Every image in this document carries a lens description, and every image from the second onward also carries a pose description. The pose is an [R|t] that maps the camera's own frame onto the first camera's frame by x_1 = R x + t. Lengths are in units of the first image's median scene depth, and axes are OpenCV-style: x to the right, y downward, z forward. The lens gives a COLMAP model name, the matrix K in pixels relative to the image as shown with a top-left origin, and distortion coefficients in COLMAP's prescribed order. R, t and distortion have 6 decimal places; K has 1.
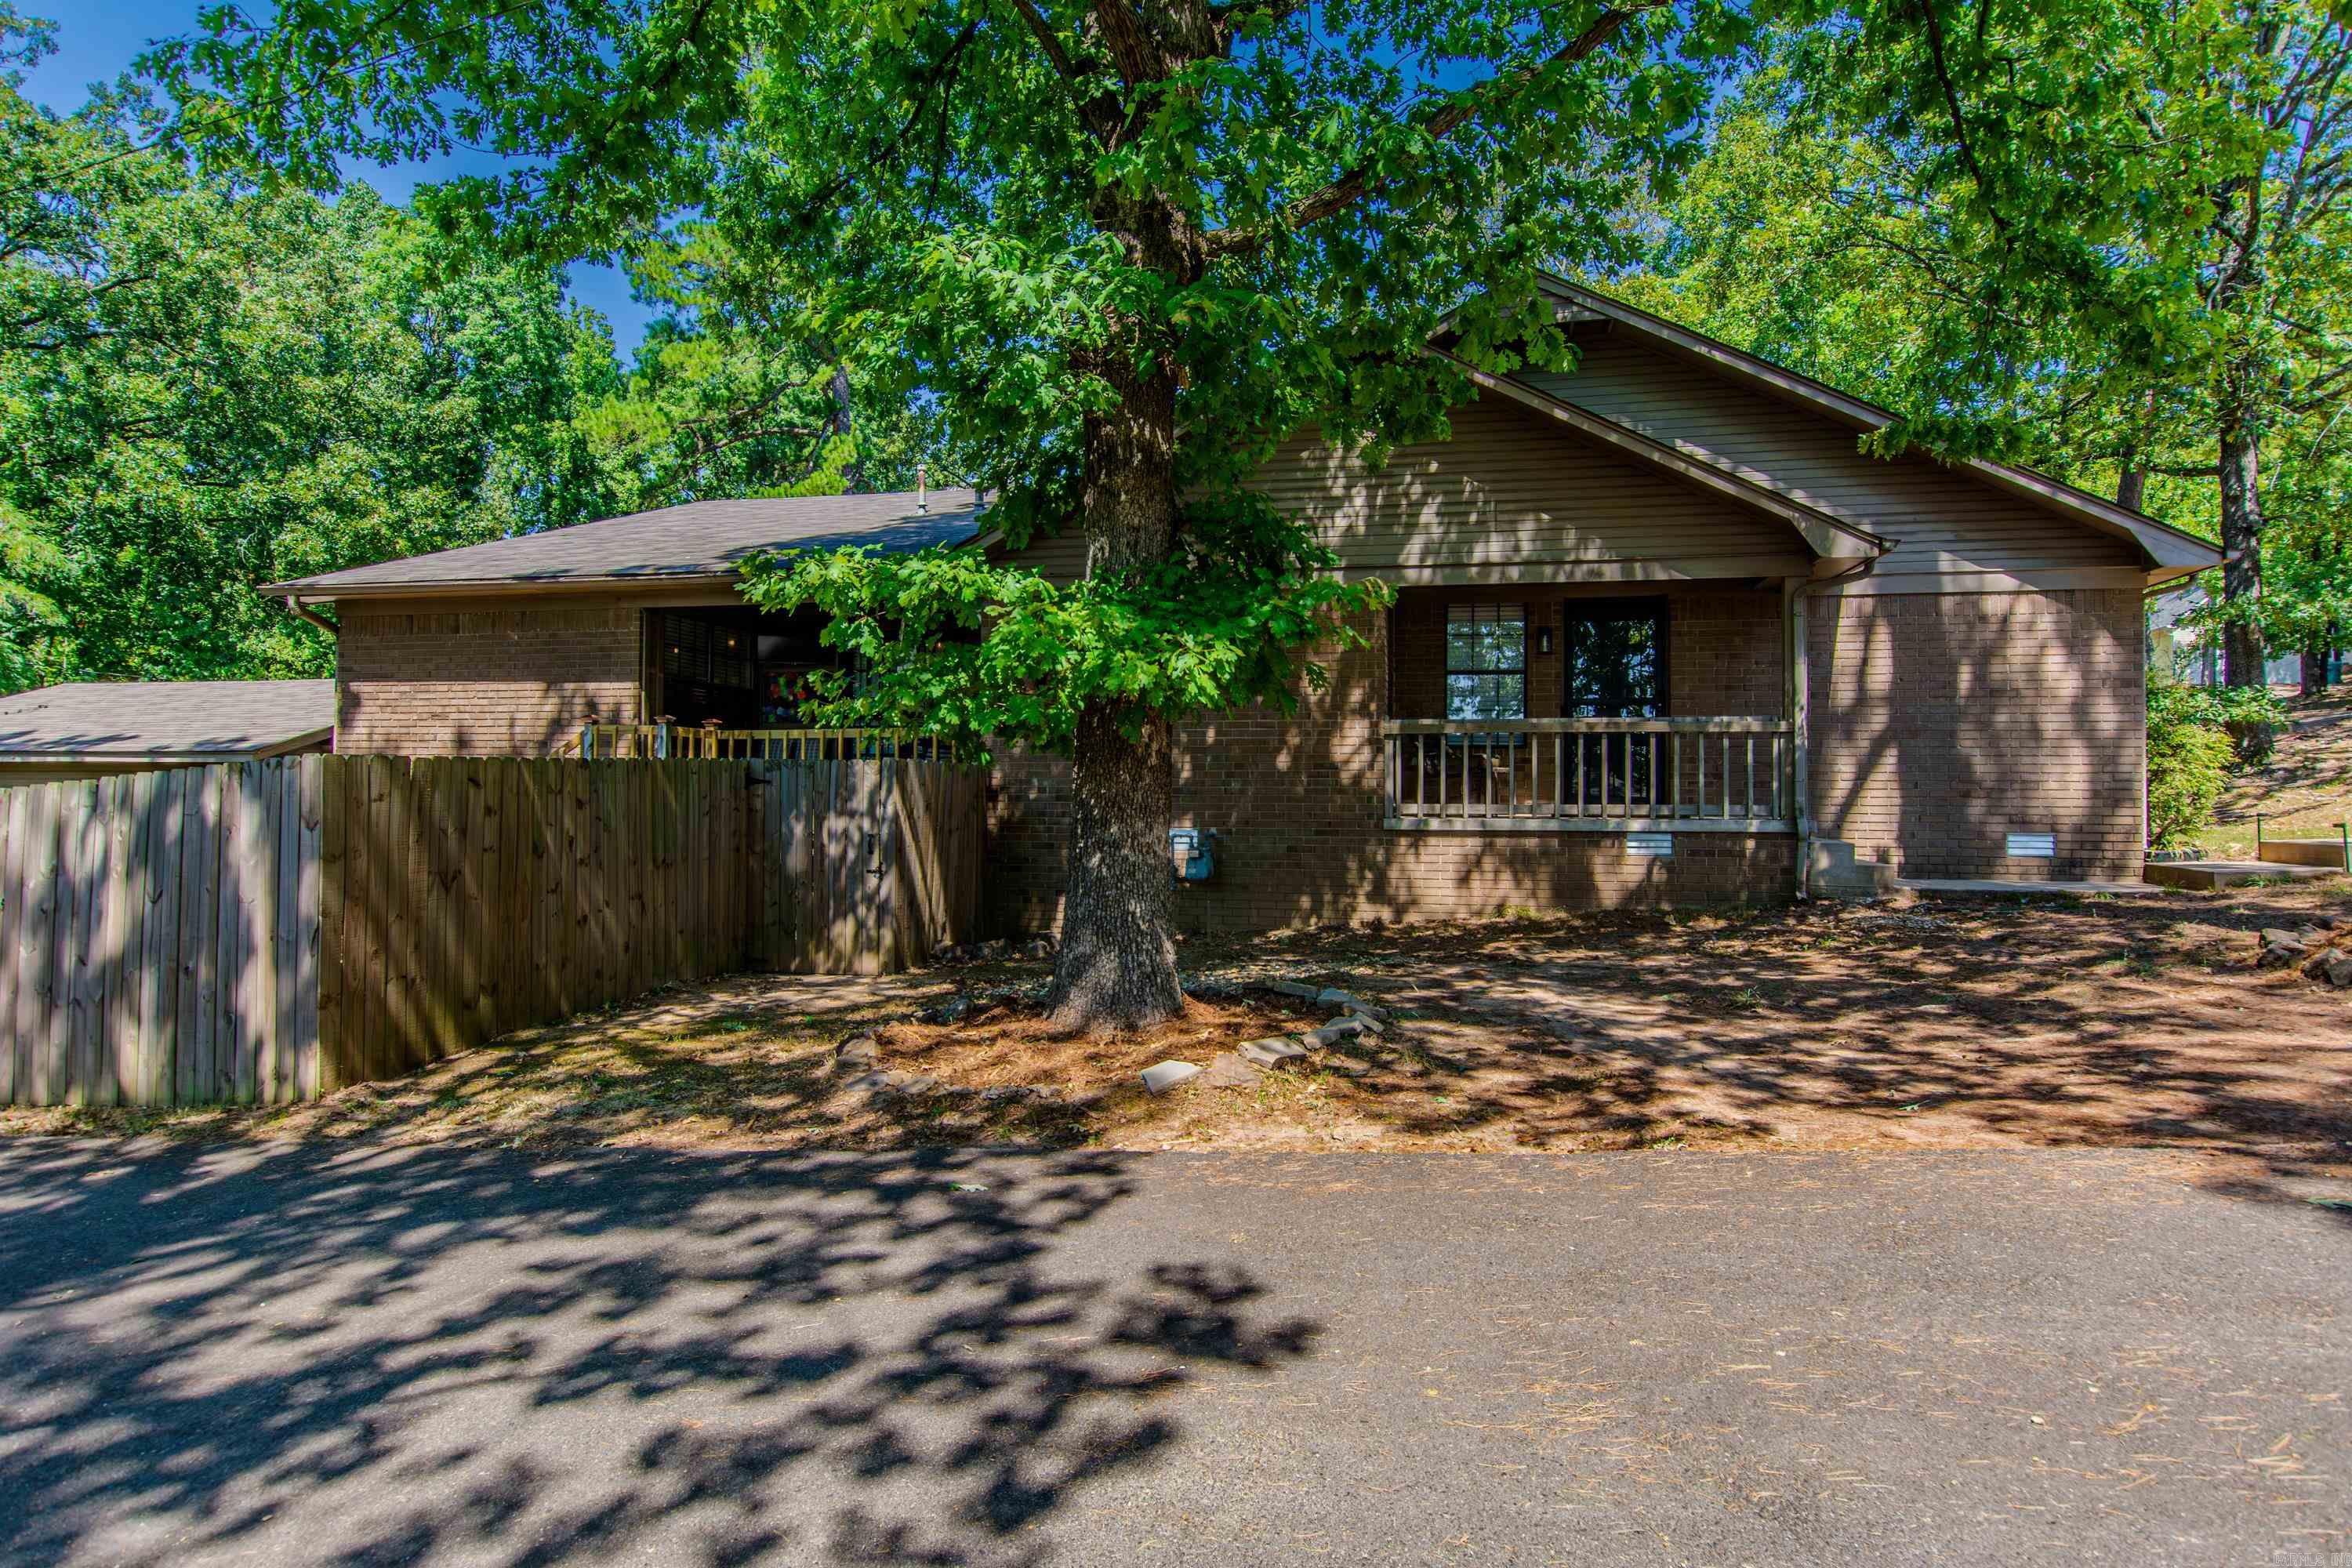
lens RADIAL K [[1321.6, 0, 1191.6], [0, 1321.6, 771.8], [0, 0, 1]] dist [-0.002409, 0.001169]
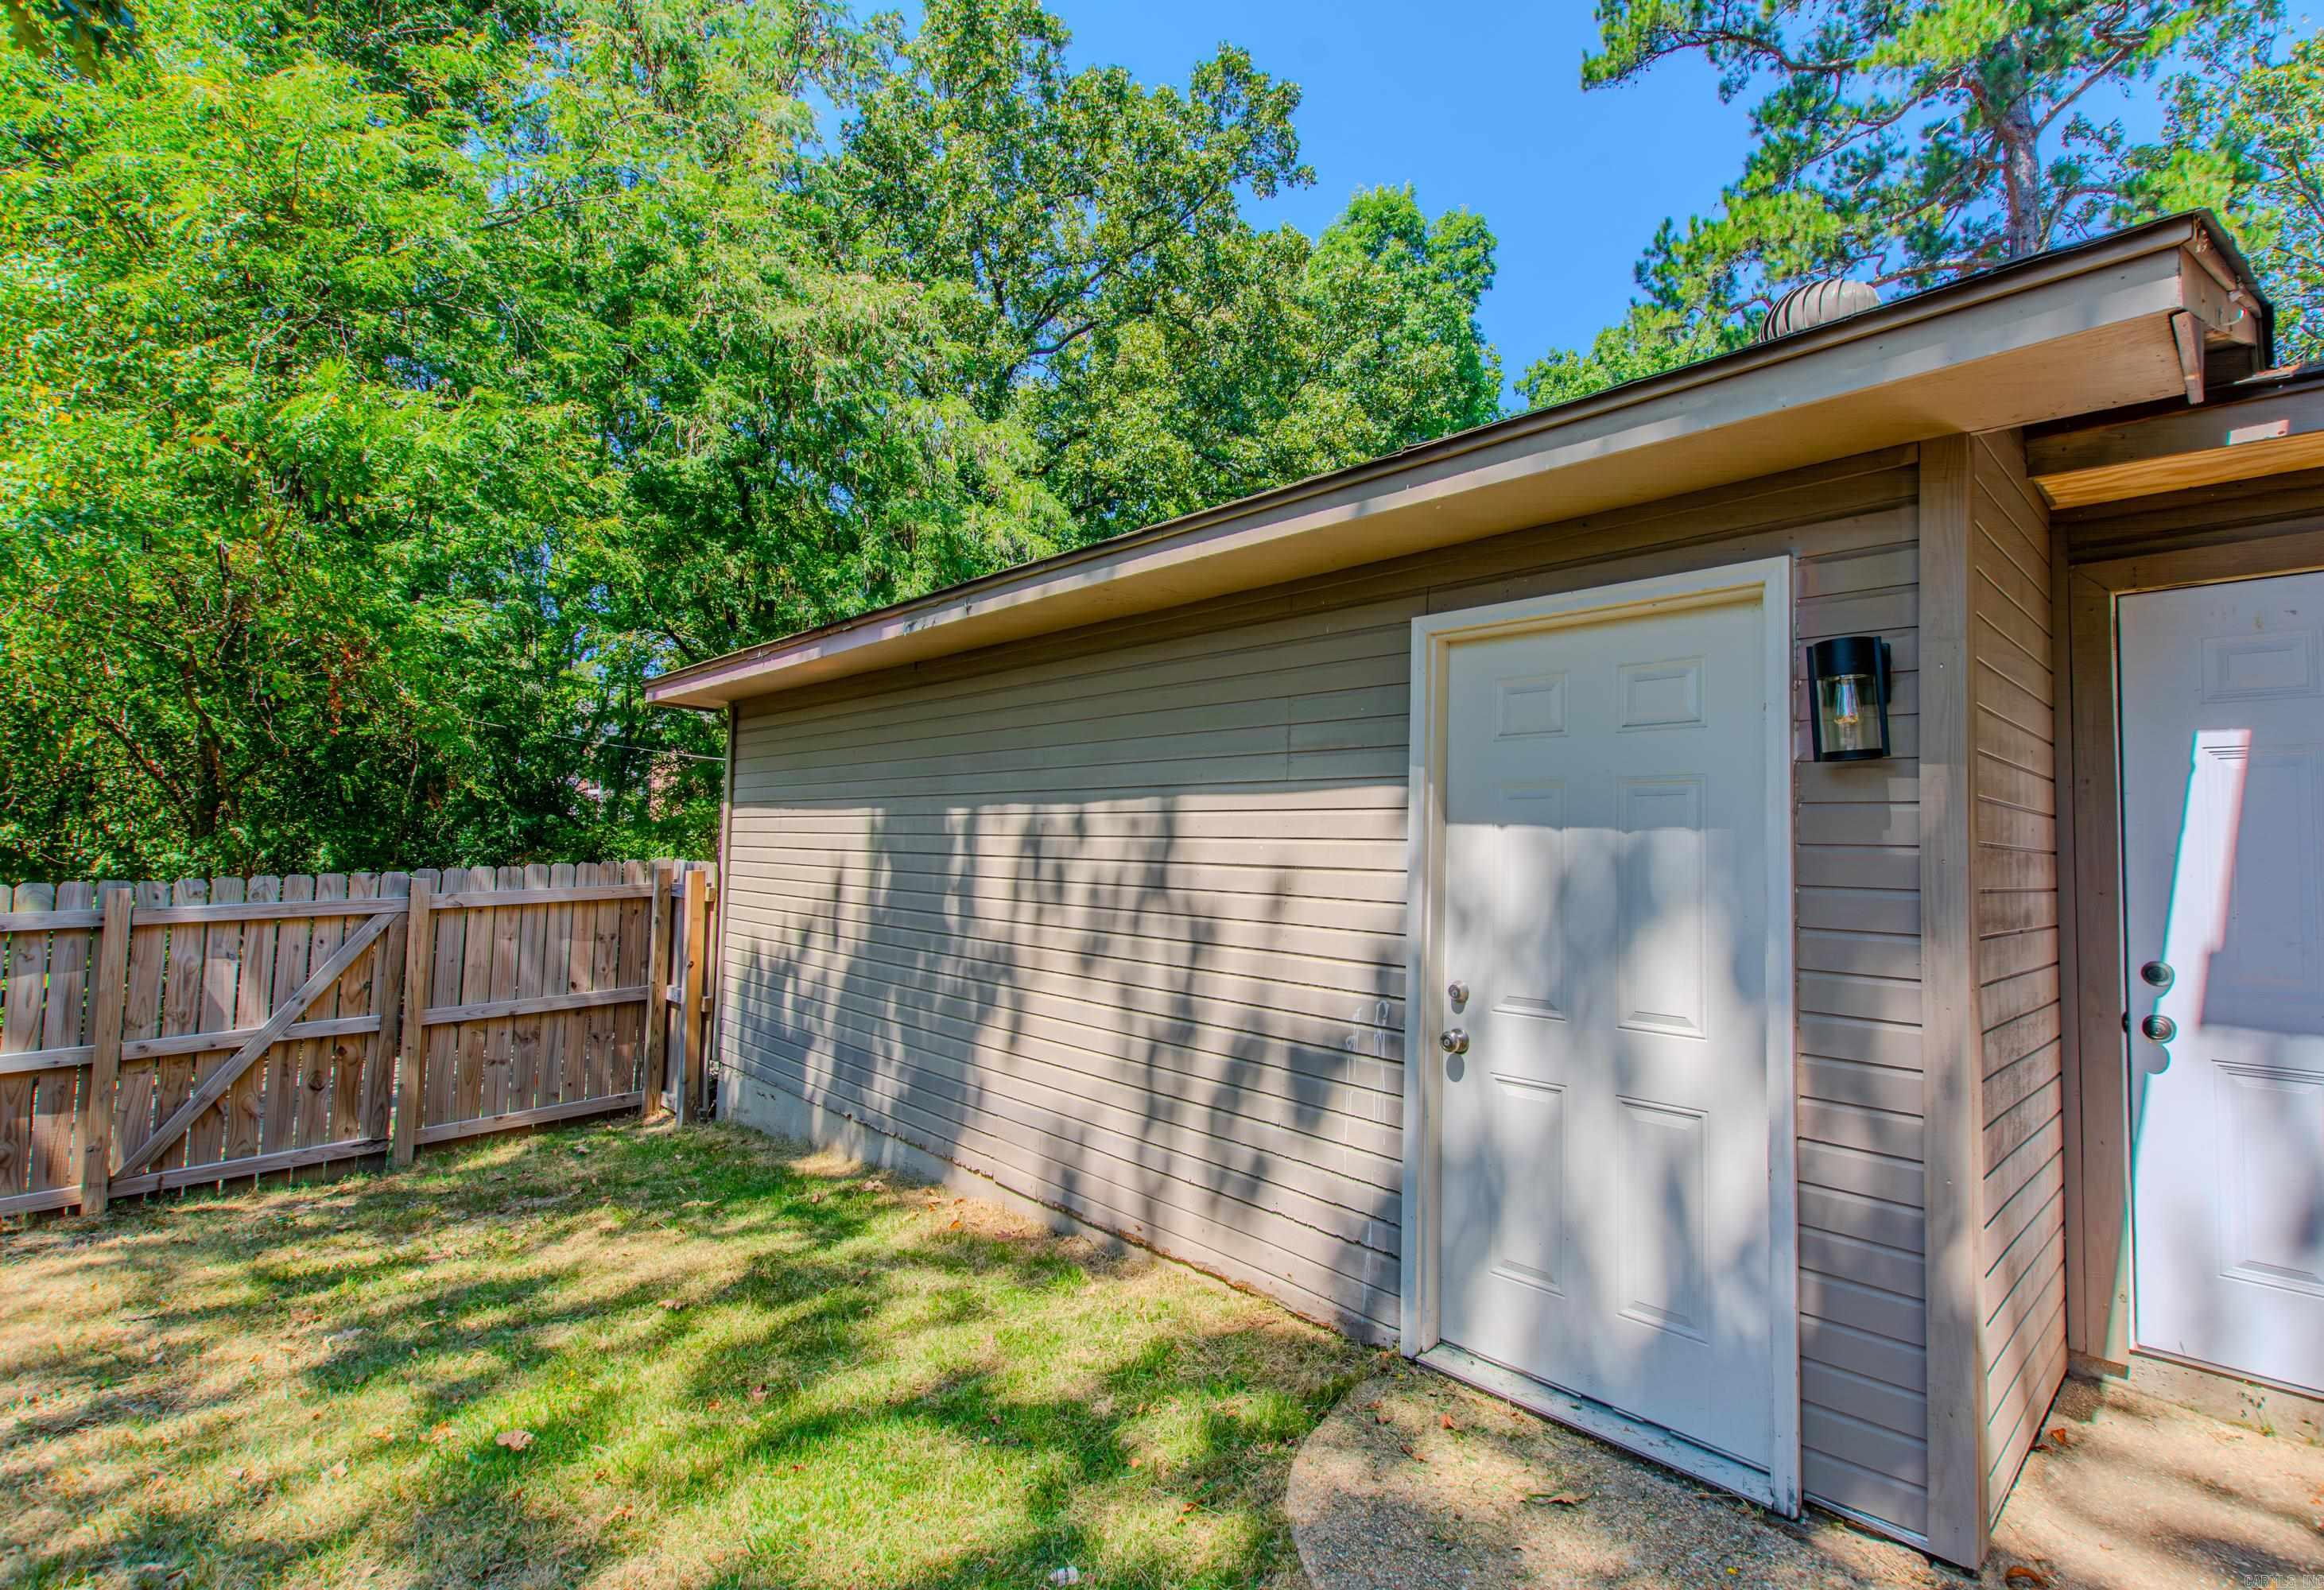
lens RADIAL K [[1074.3, 0, 1177.2], [0, 1074.3, 795.5], [0, 0, 1]] dist [0.002041, -0.000897]
pose [[0.831502, -0.010138, -0.555429, -0.400926], [-0.014814, 0.999073, -0.040413, 0.028184], [0.555324, 0.041832, 0.830581, 0.462582]]
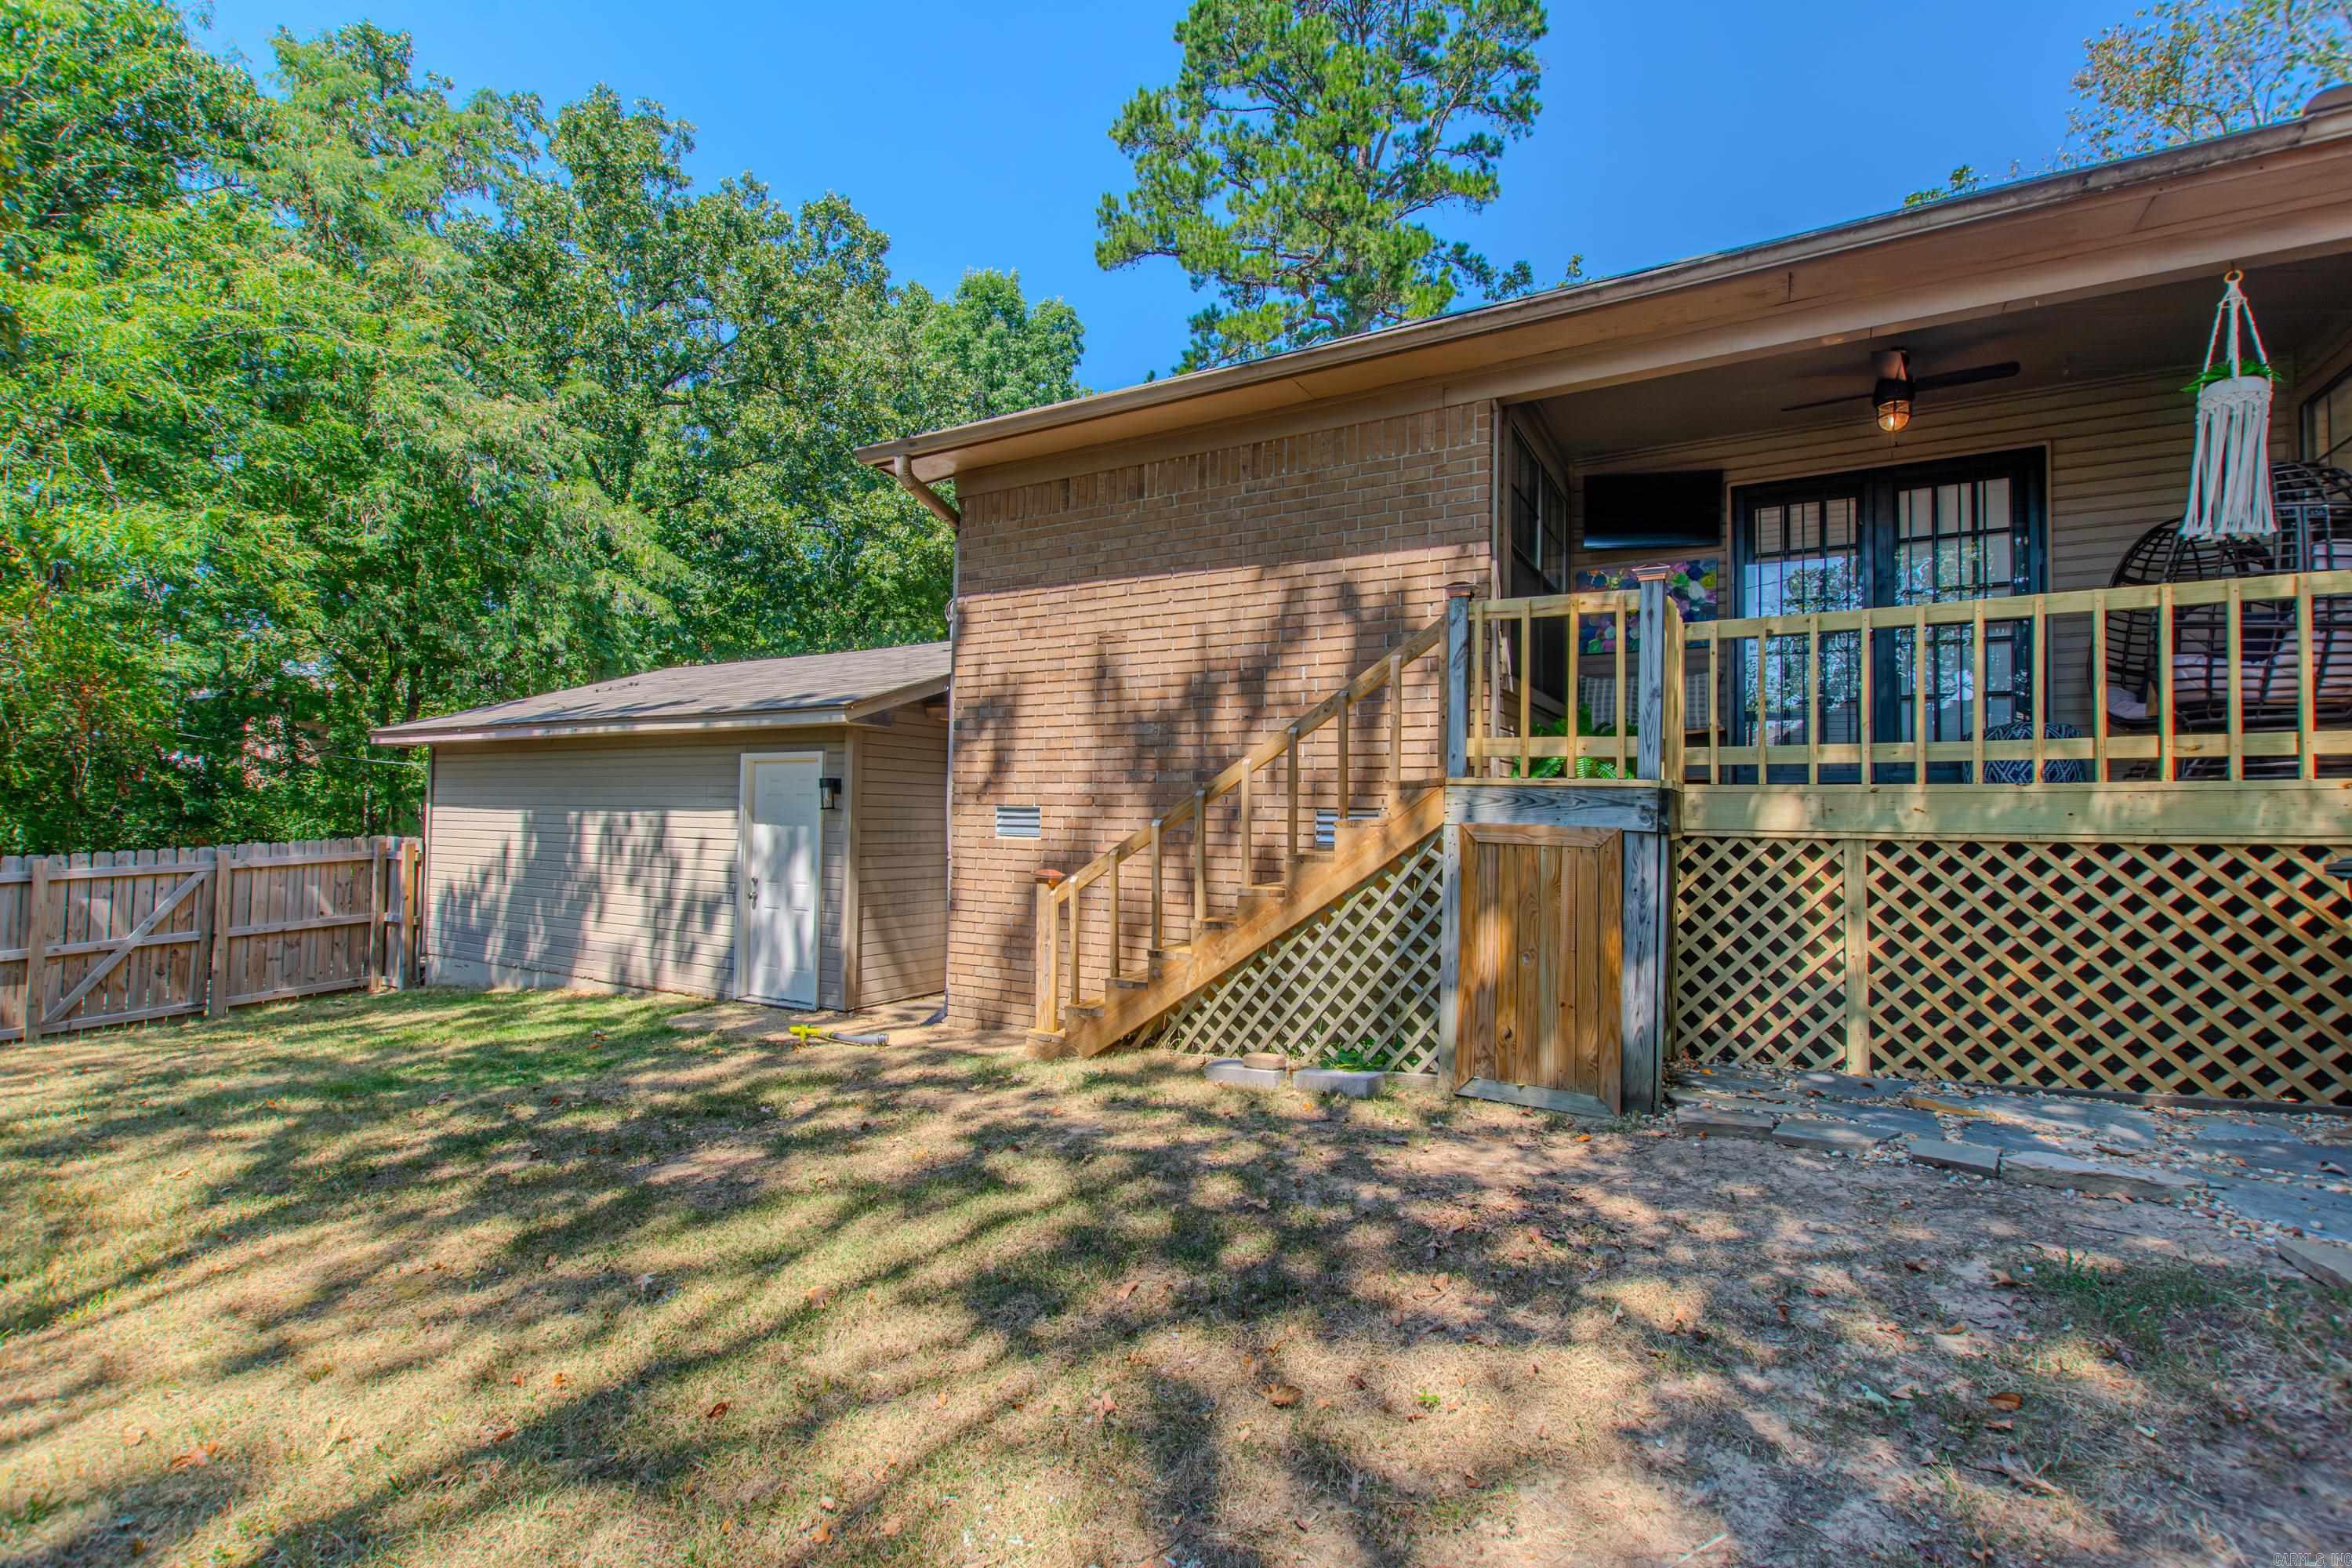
lens RADIAL K [[1042.3, 0, 1181.9], [0, 1042.3, 780.1], [0, 0, 1]] dist [0.009915, -0.011251]
pose [[0.957175, 0.000475, -0.289508, -0.217041], [-0.007311, 0.999719, -0.022533, 0.019089], [0.289416, 0.023685, 0.956910, 0.299193]]
